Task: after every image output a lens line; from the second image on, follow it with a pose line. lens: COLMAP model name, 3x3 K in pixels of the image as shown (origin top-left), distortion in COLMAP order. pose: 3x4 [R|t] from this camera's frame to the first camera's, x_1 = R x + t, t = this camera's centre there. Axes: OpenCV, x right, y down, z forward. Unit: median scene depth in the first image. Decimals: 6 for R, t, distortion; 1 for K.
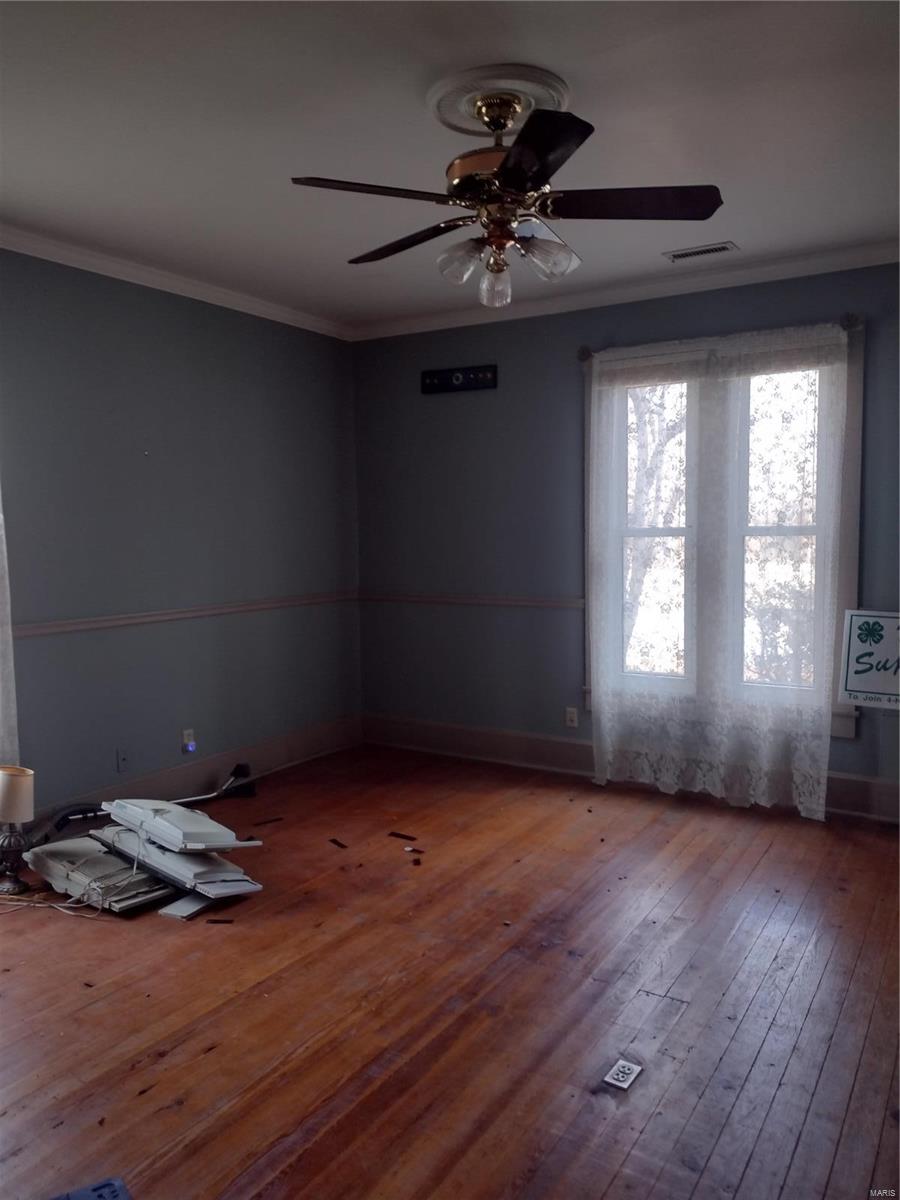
lens RADIAL K [[911.9, 0, 450.3], [0, 911.9, 600.2], [0, 0, 1]] dist [0.071675, 0.000685]
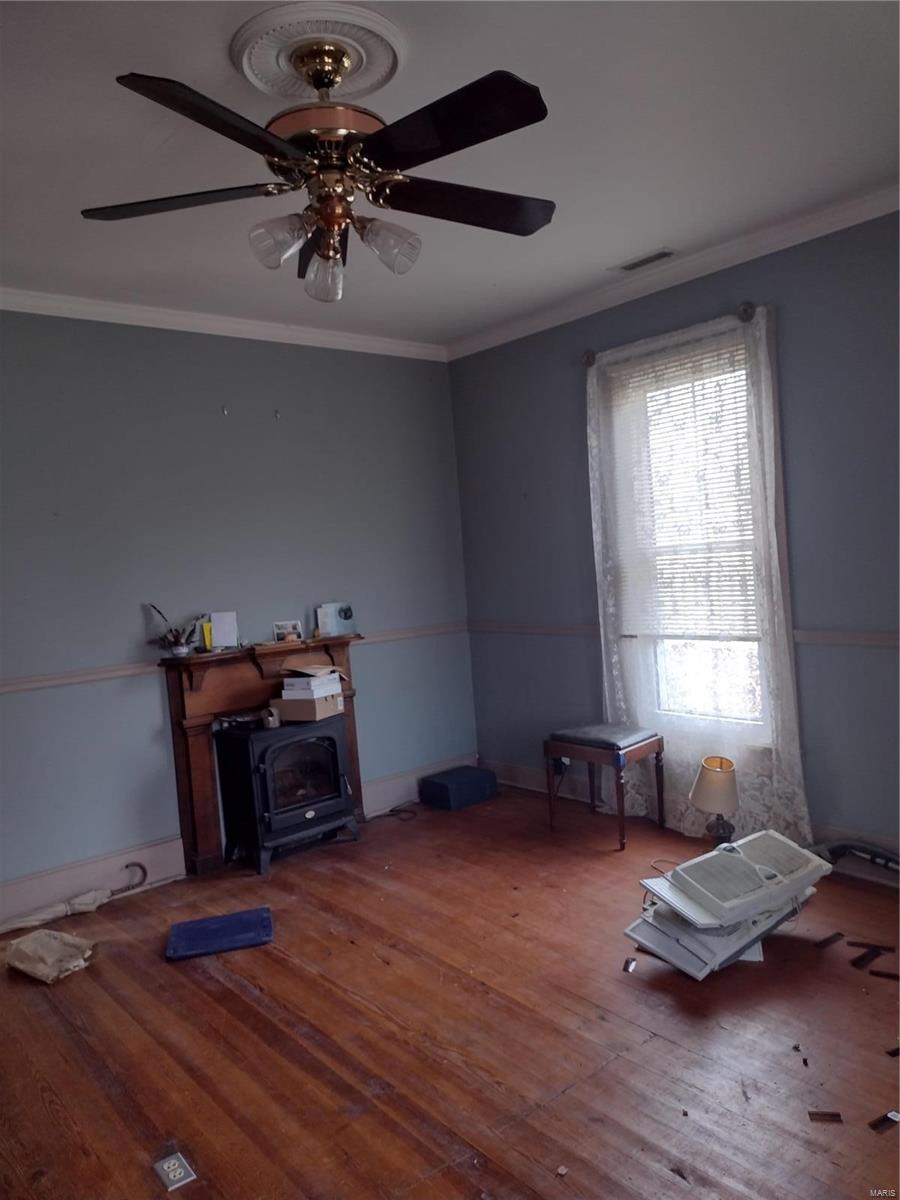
lens RADIAL K [[911.9, 0, 450.4], [0, 911.9, 600.0], [0, 0, 1]] dist [0.071675, 0.000685]
pose [[-0.340095, 0.089061, -0.936164, 0.892548], [0.010848, 0.995811, 0.090795, -0.155295], [0.940328, 0.020724, -0.339636, 1.498120]]
